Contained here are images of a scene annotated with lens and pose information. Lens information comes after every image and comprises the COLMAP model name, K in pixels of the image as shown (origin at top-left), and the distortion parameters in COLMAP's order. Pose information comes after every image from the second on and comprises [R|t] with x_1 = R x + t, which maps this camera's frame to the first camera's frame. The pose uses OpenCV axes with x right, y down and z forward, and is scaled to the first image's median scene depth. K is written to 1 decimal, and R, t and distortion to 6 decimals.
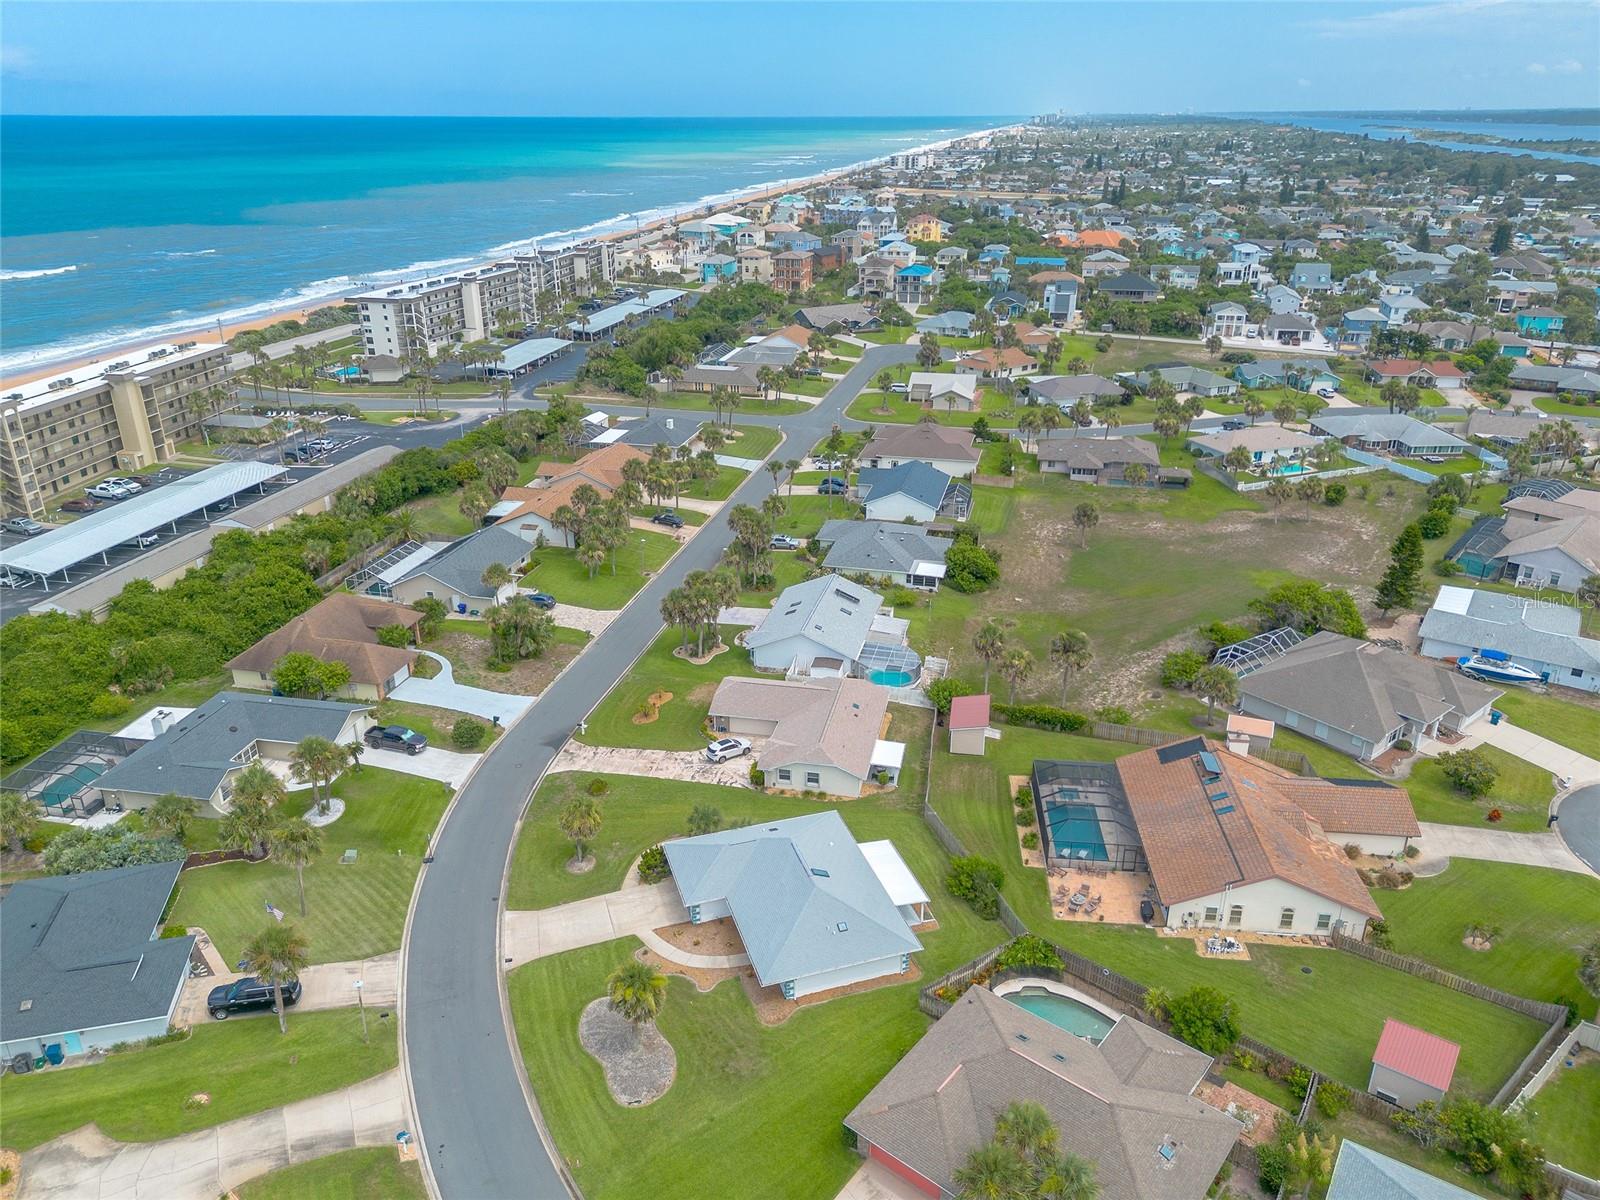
lens RADIAL K [[1125.2, 0, 792.4], [0, 1125.2, 605.1], [0, 0, 1]] dist [0.073442, -0.069393]
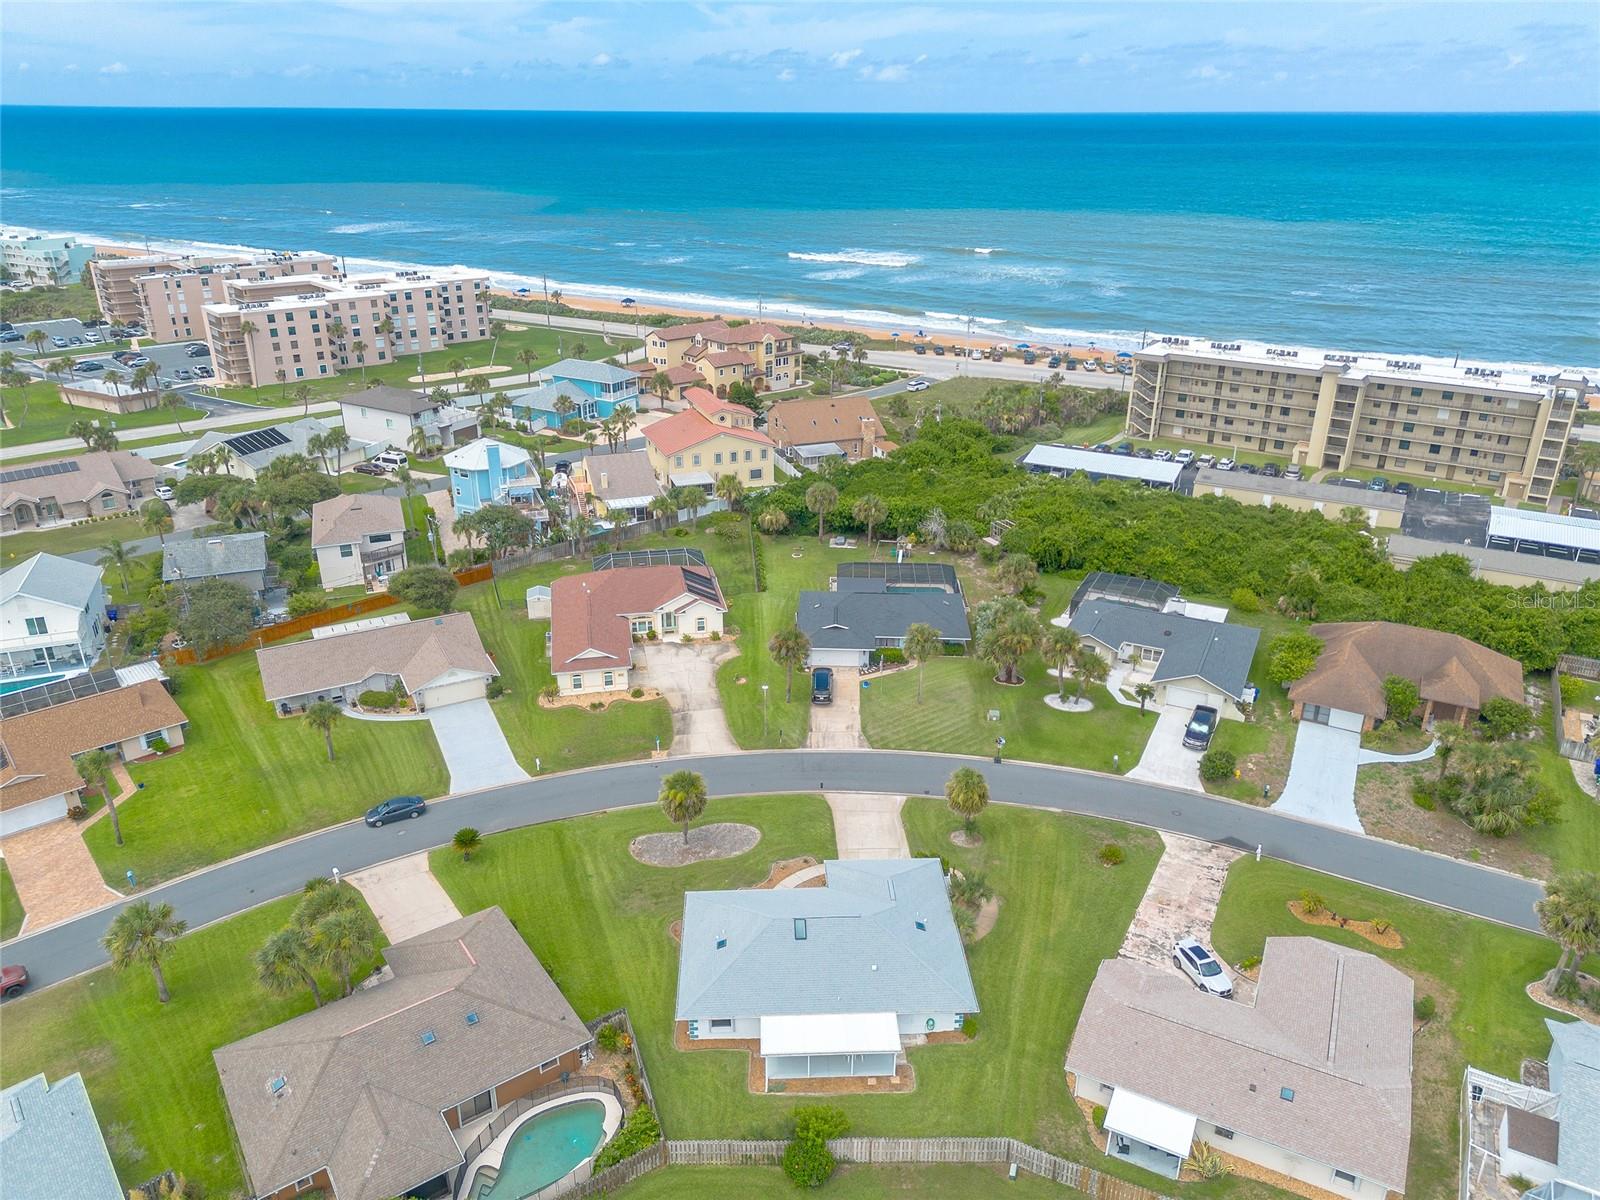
lens RADIAL K [[1125.2, 0, 801.3], [0, 1125.2, 601.3], [0, 0, 1]] dist [0.073442, -0.069393]
pose [[-0.265788, 0.384485, -0.884041, 0.560726], [-0.383362, 0.799244, 0.462863, -0.290115], [0.884528, 0.461932, -0.065032, 0.775284]]
